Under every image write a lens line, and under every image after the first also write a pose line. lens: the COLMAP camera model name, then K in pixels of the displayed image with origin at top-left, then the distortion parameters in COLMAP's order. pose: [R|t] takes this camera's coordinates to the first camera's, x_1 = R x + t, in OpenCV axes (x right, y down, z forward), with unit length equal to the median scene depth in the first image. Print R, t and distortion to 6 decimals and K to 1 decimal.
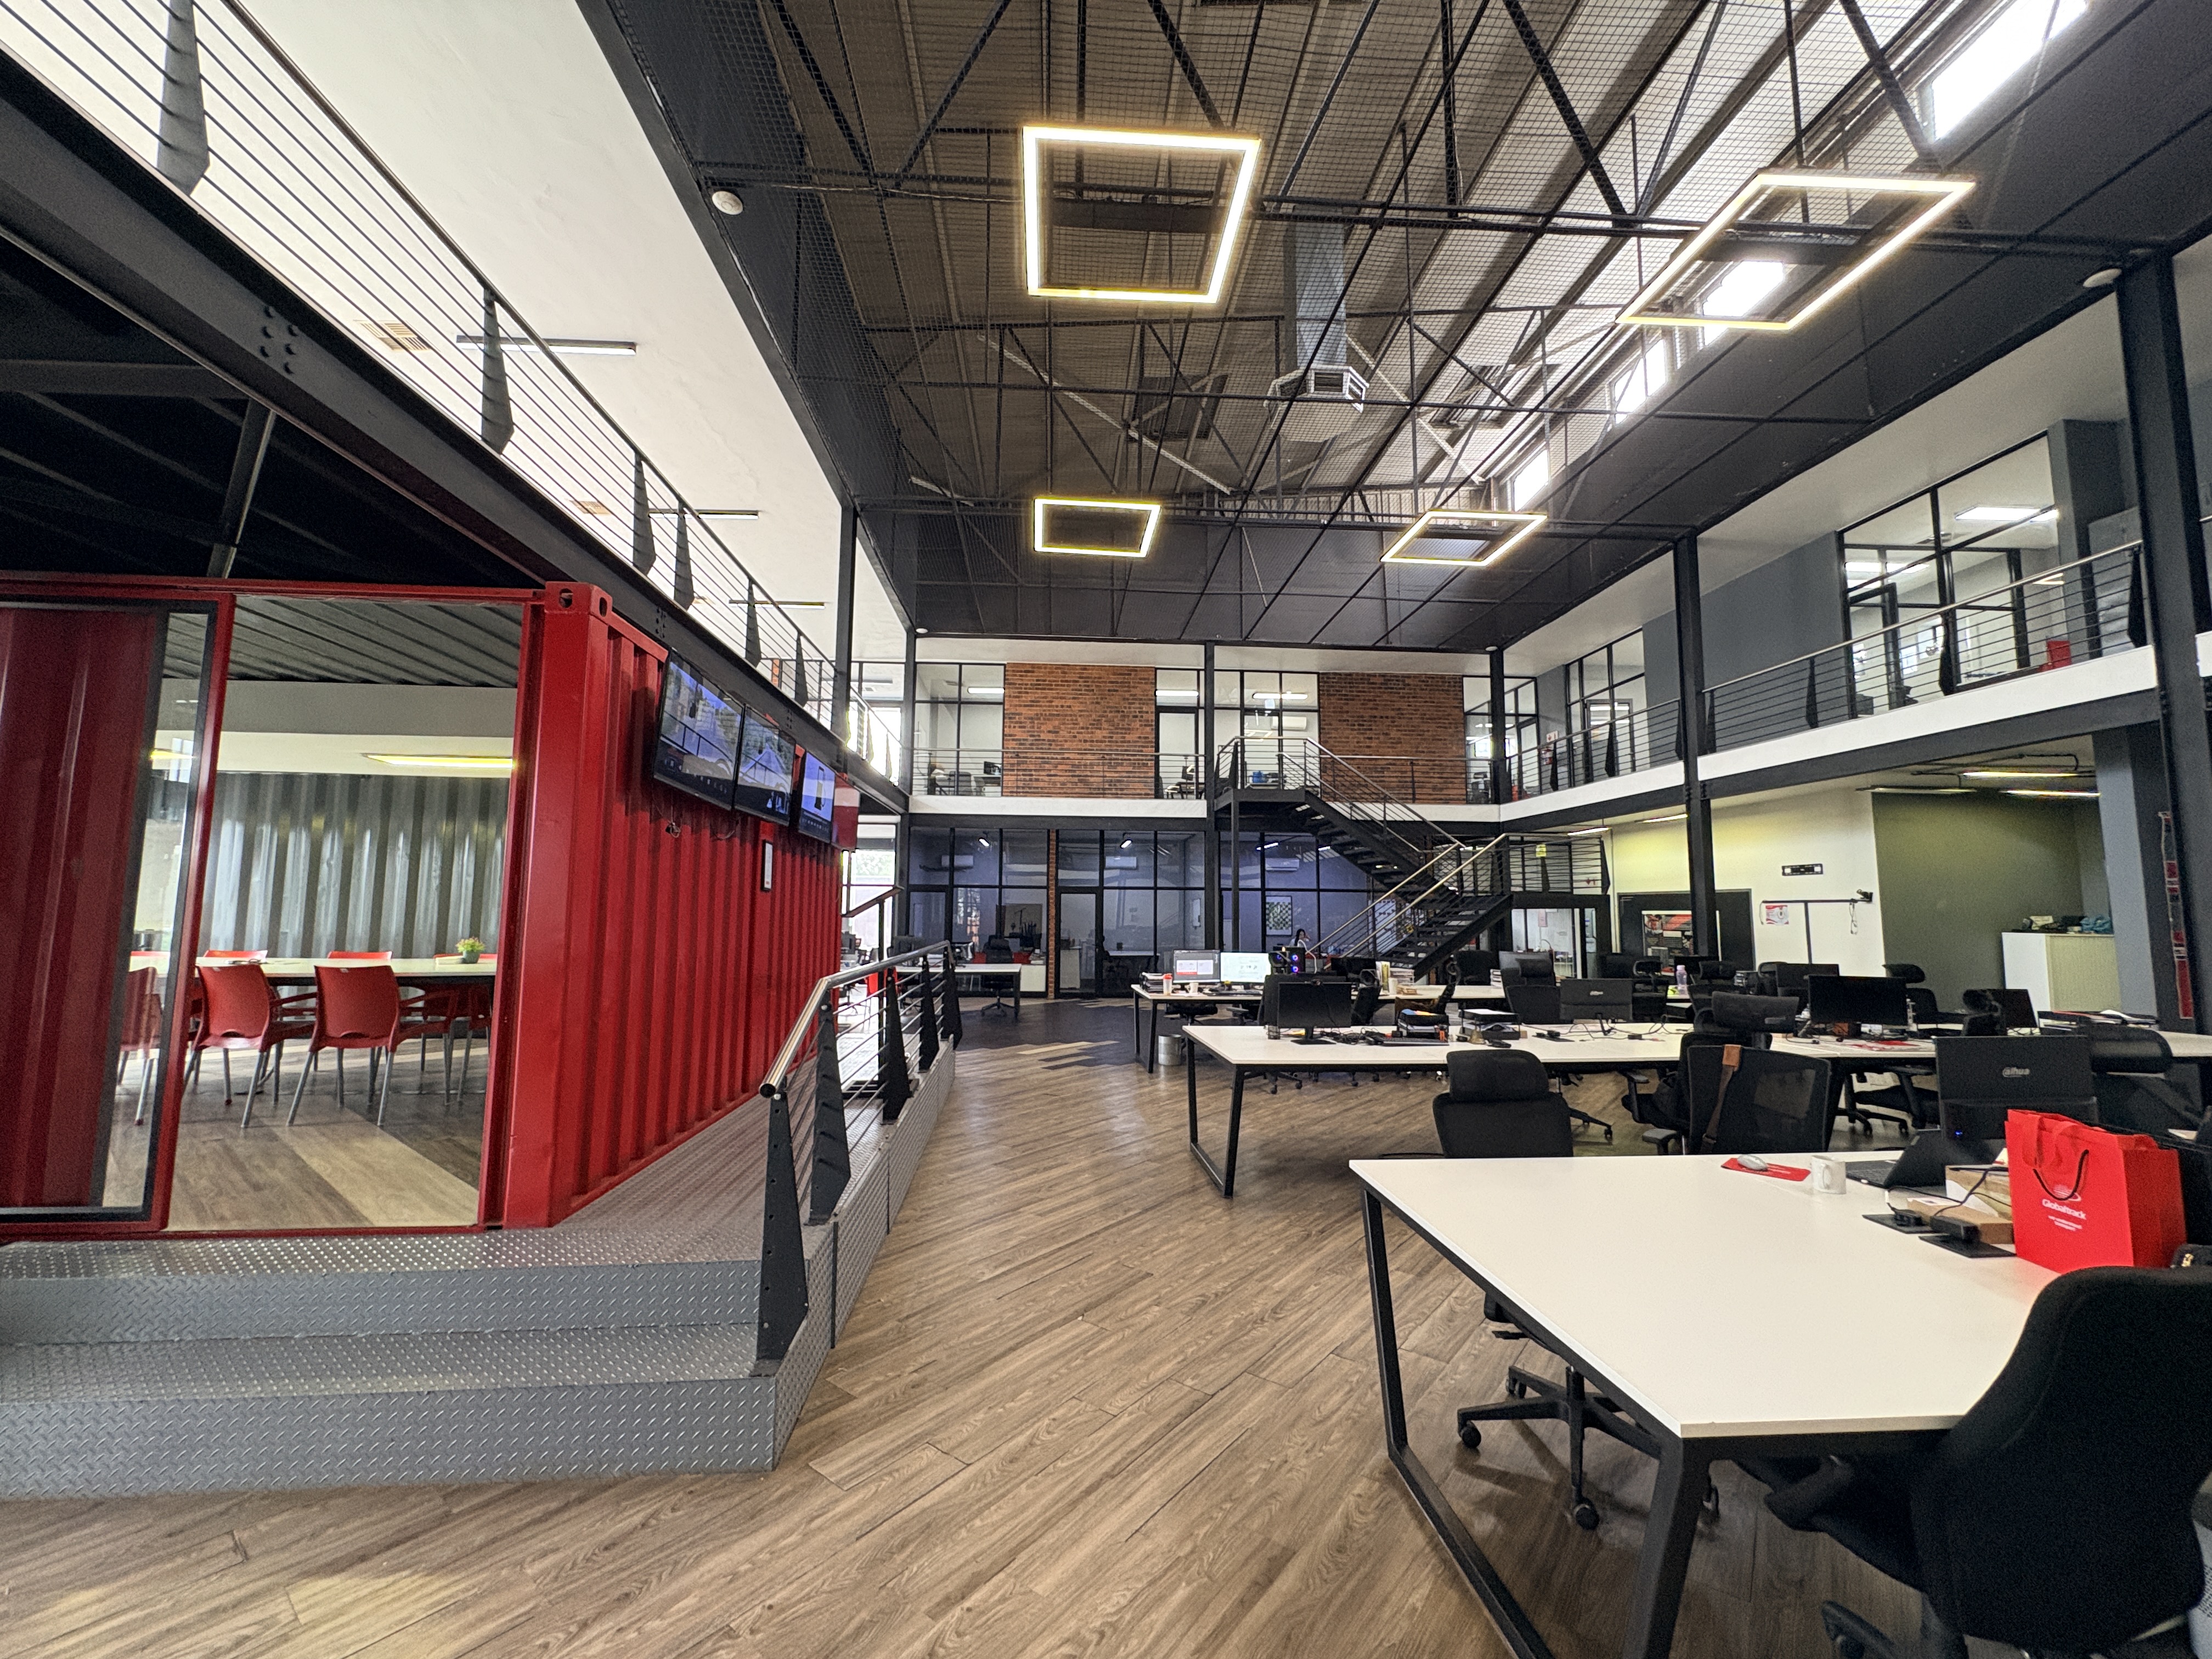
lens RADIAL K [[881.5, 0, 1108.0], [0, 881.5, 833.6], [0, 0, 1]] dist [-0.002992, 0.001051]
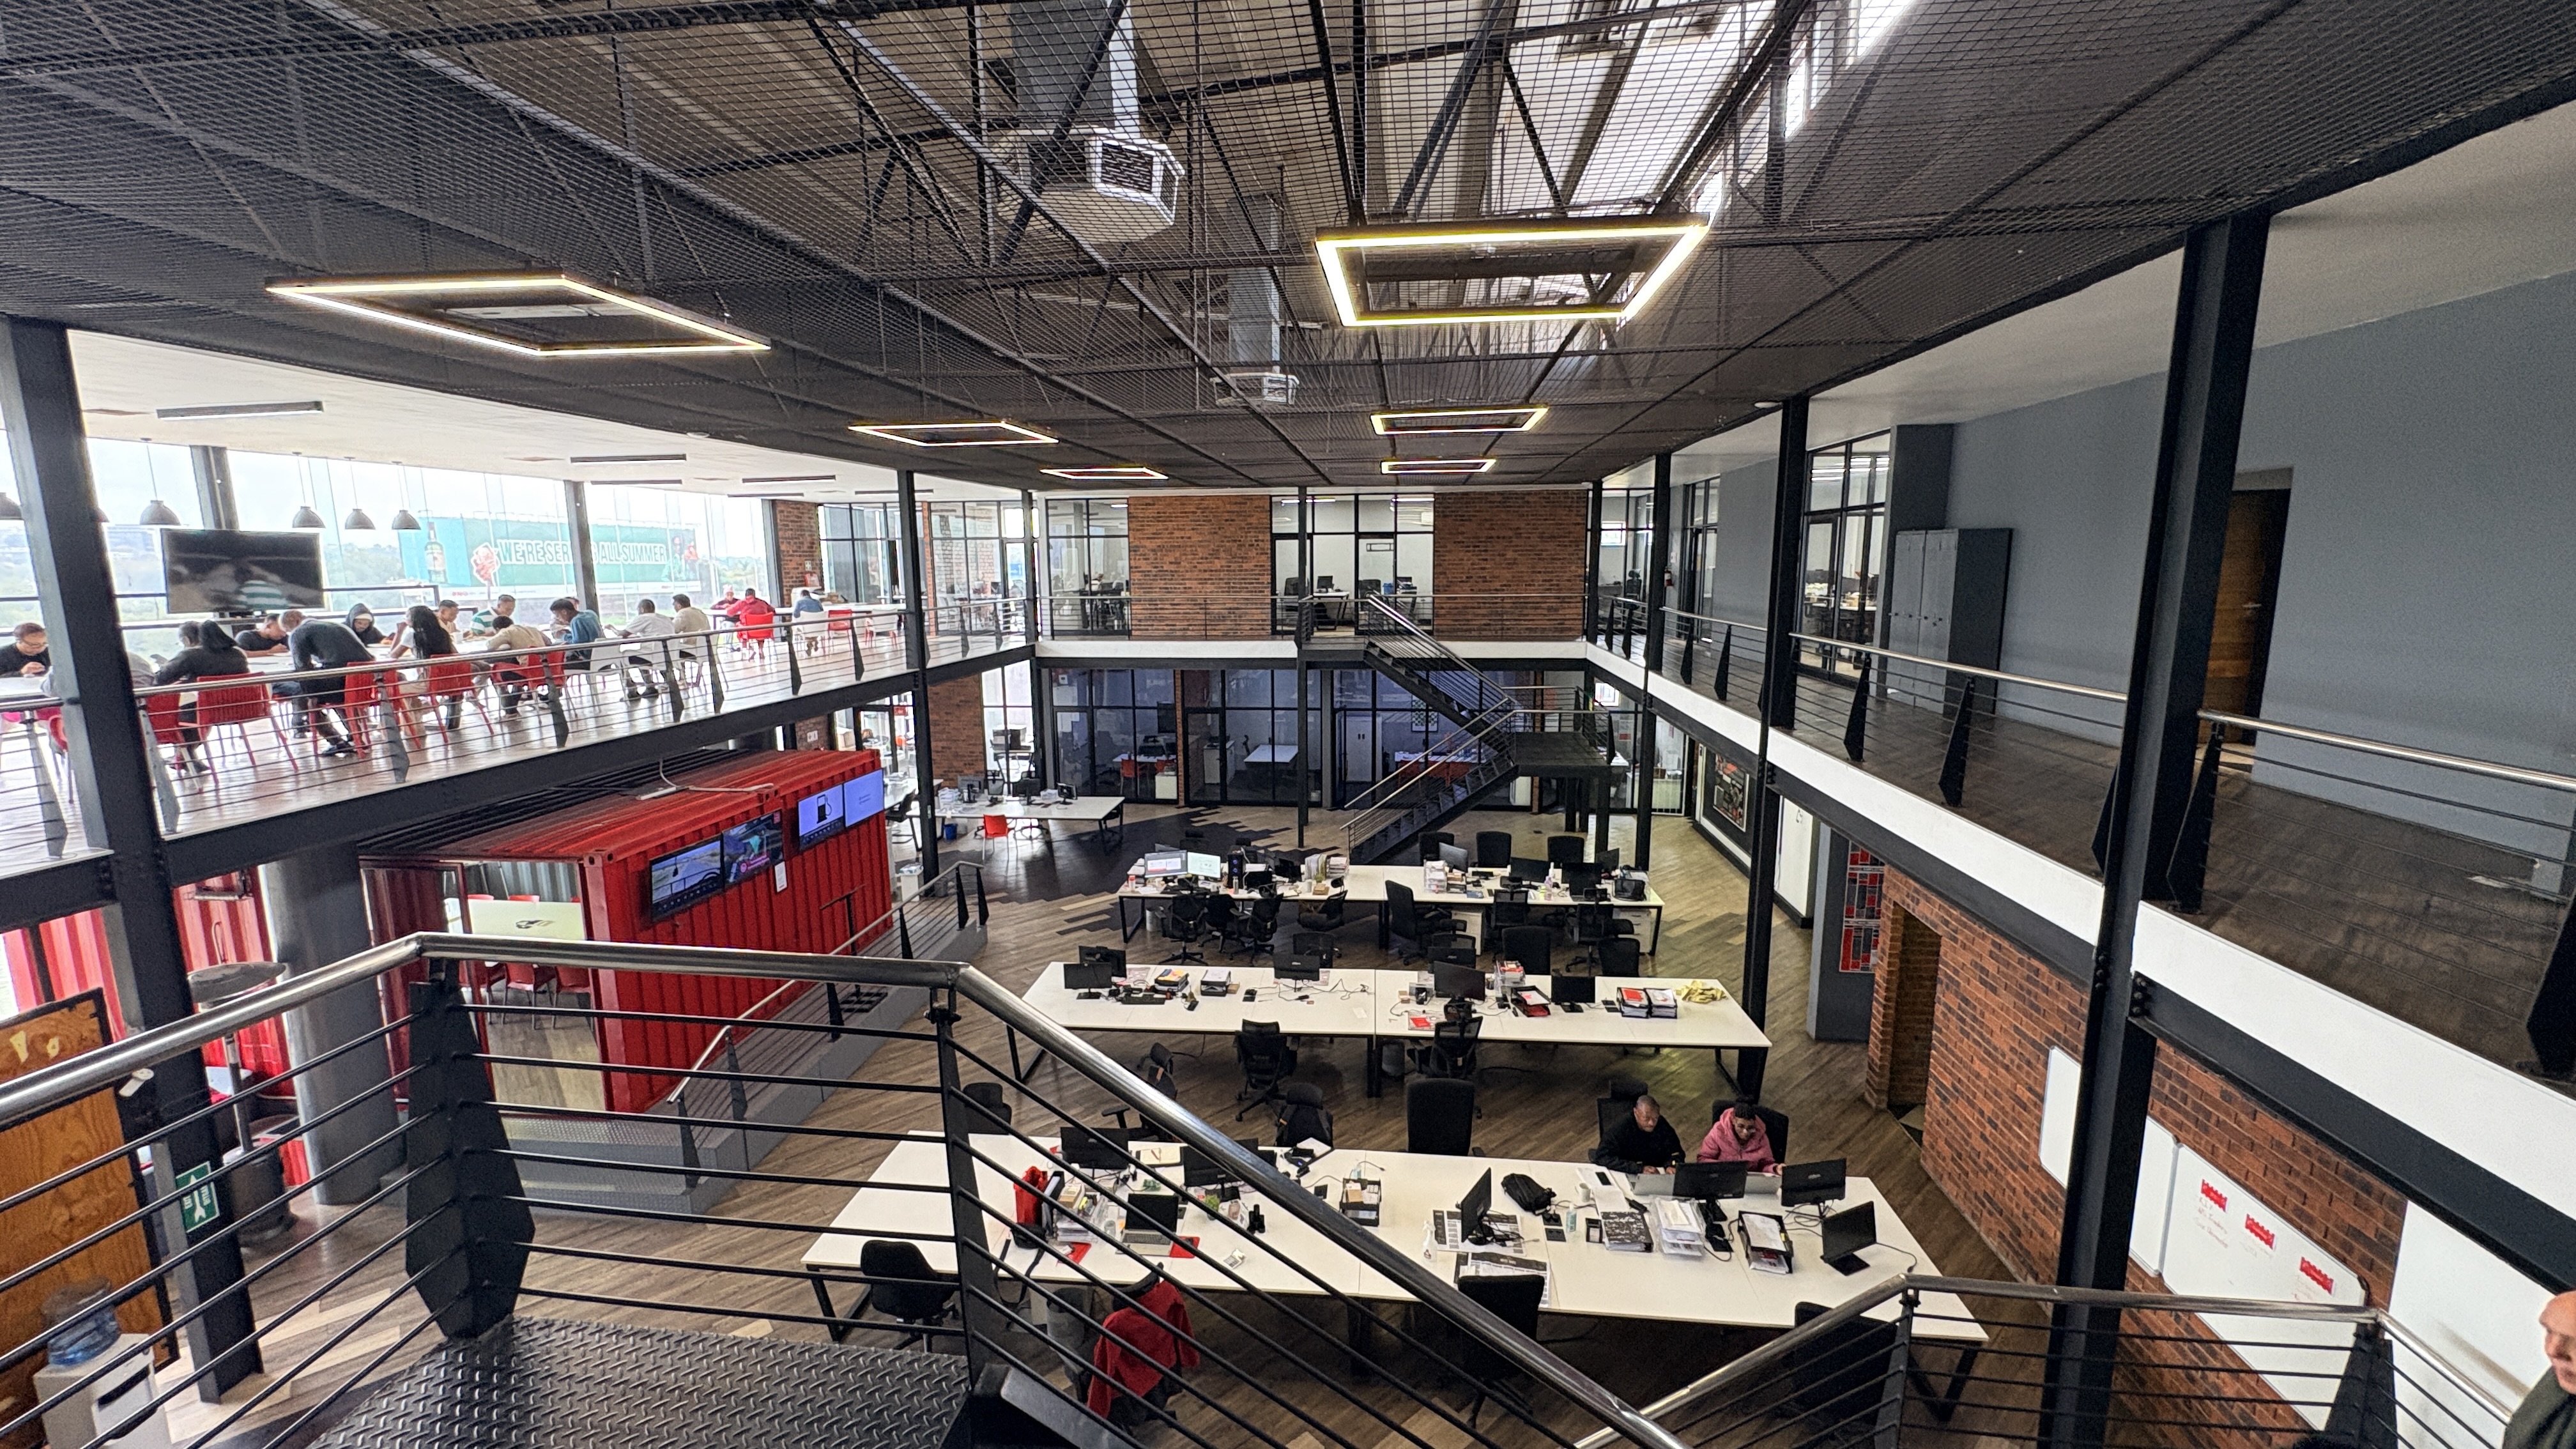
lens RADIAL K [[1024.3, 0, 1285.0], [0, 1024.3, 725.9], [0, 0, 1]] dist [-0.002108, 0.000063]
pose [[0.983932, 0.011058, -0.178202, 0.430096], [0.033121, 0.969452, 0.243034, -0.326820], [0.175445, -0.245031, 0.953509, -0.293159]]
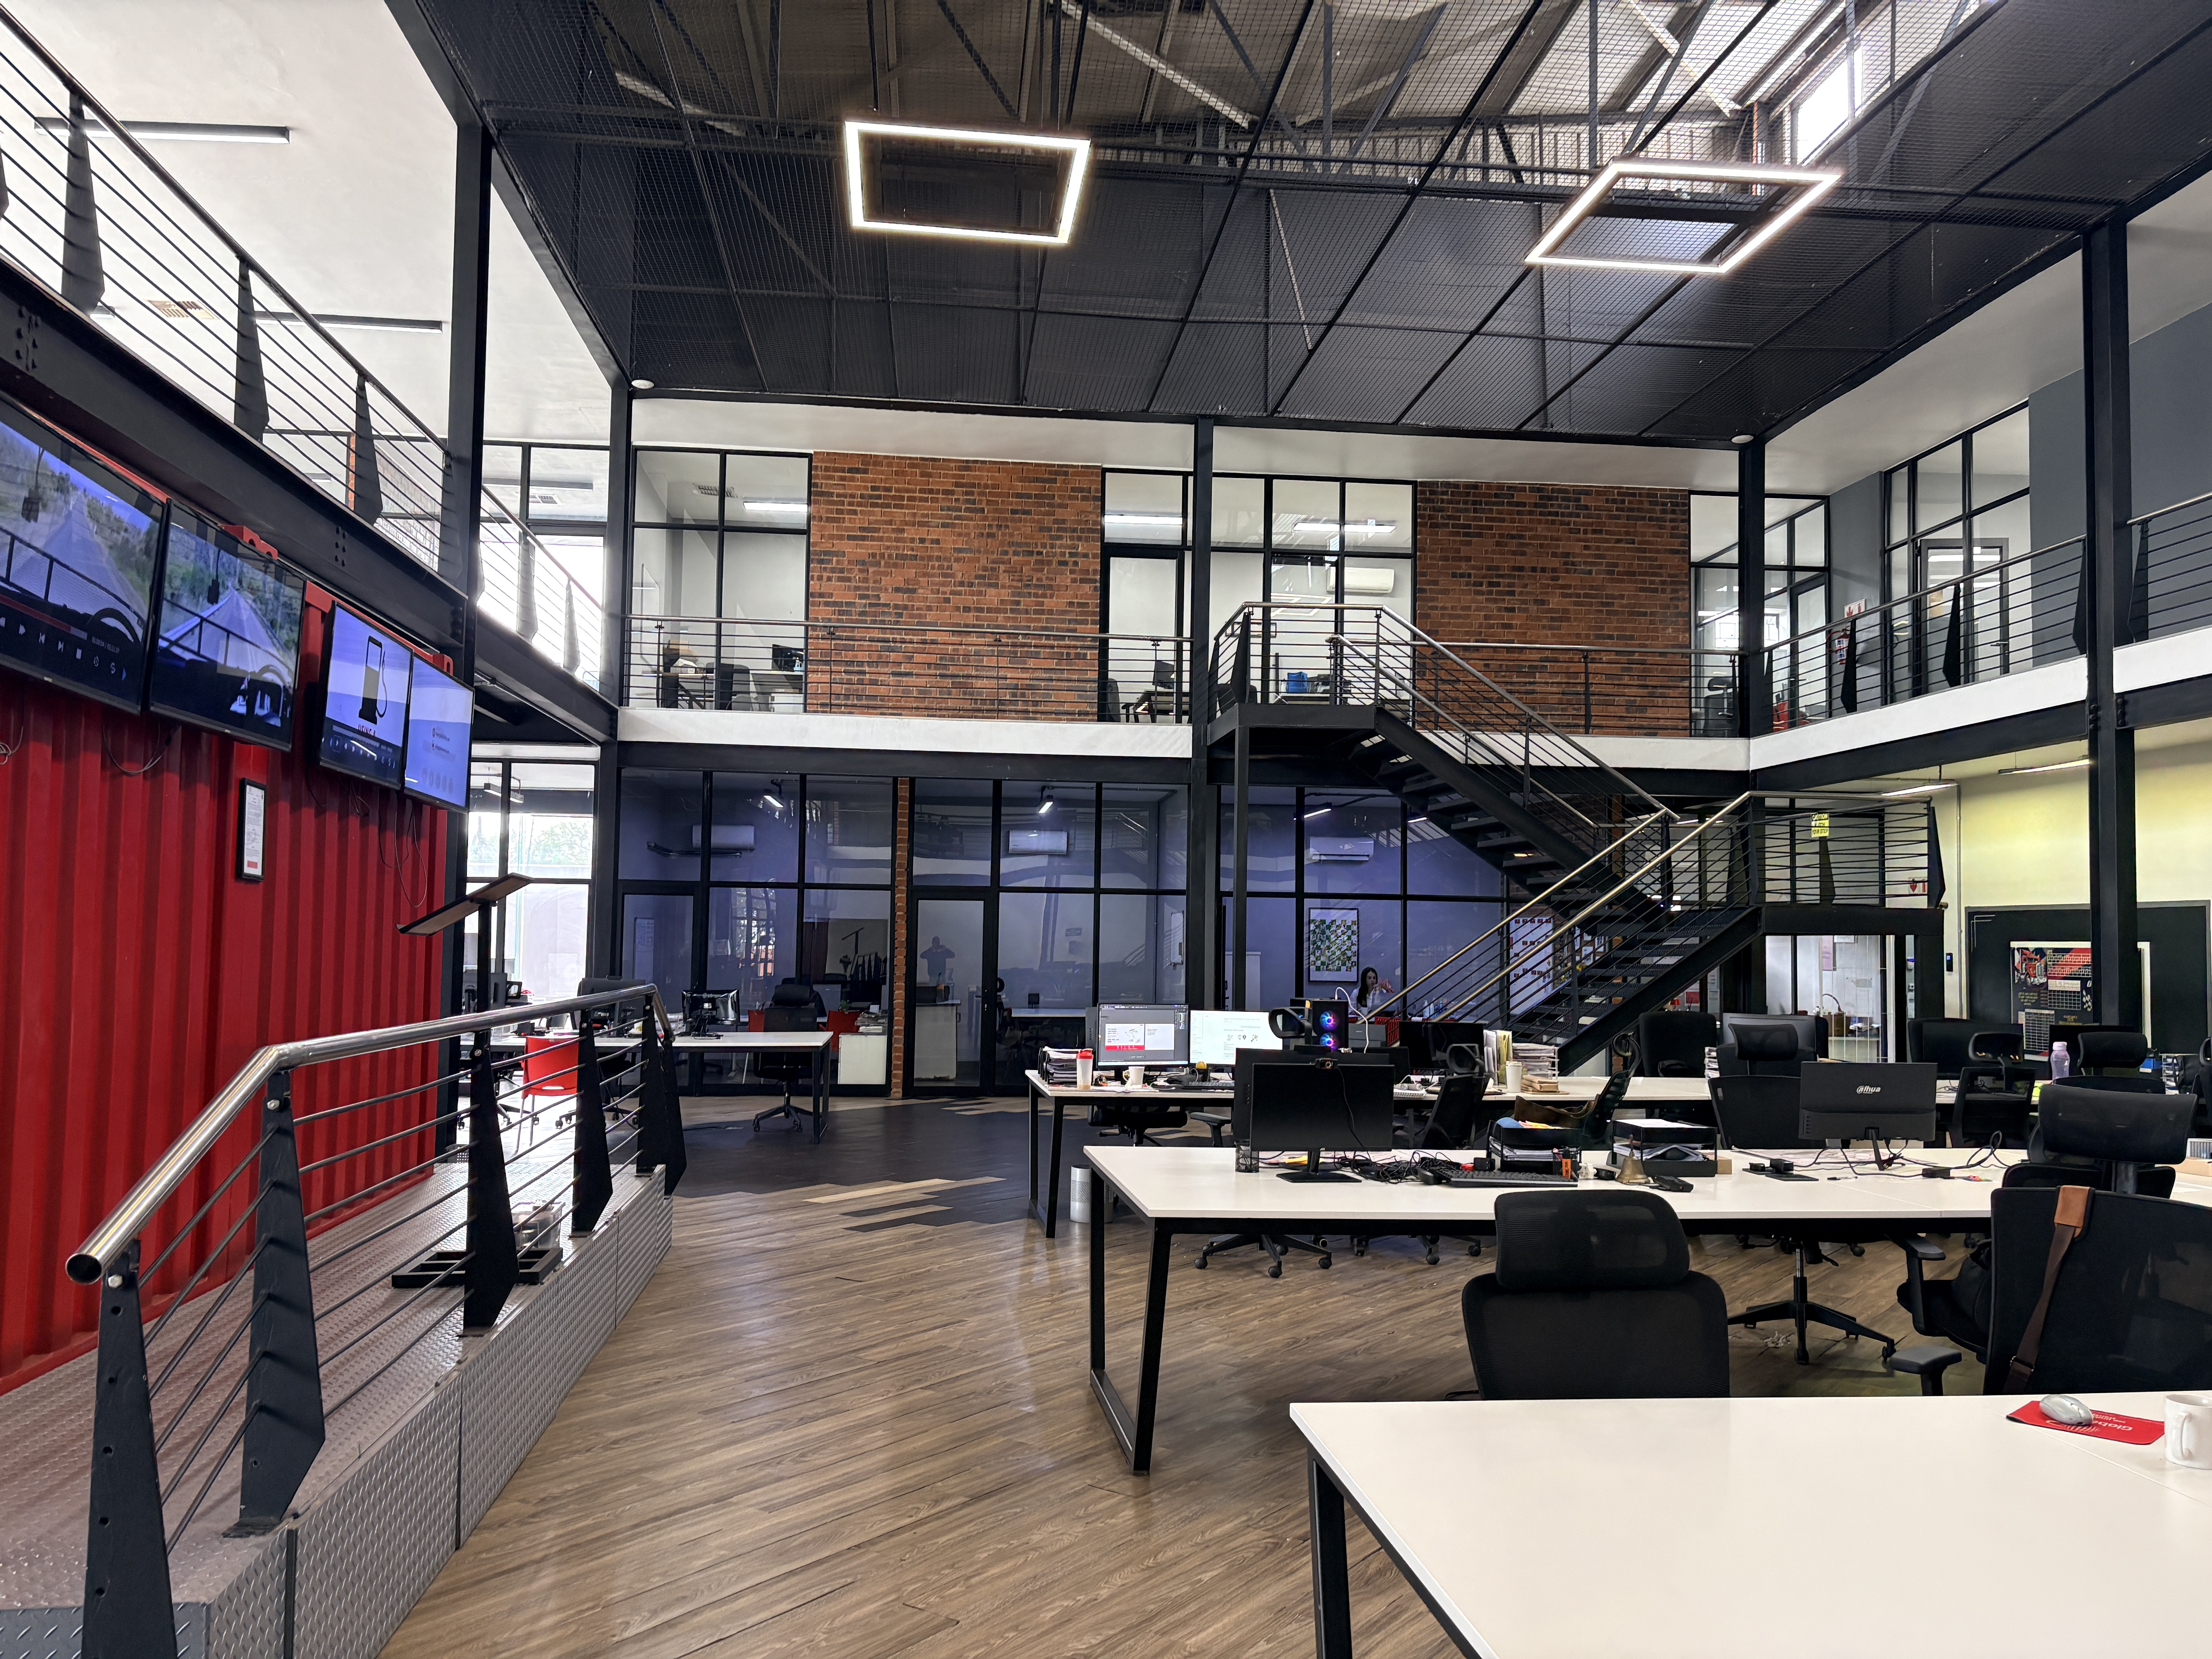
lens RADIAL K [[1663.3, 0, 1099.4], [0, 1663.3, 860.3], [0, 0, 1]] dist [0.054689, -0.050666]
pose [[0.999391, 0.009336, 0.033615, 0.031738], [-0.010715, 0.999098, 0.041092, 0.004052], [-0.033201, -0.041428, 0.998590, 0.010491]]
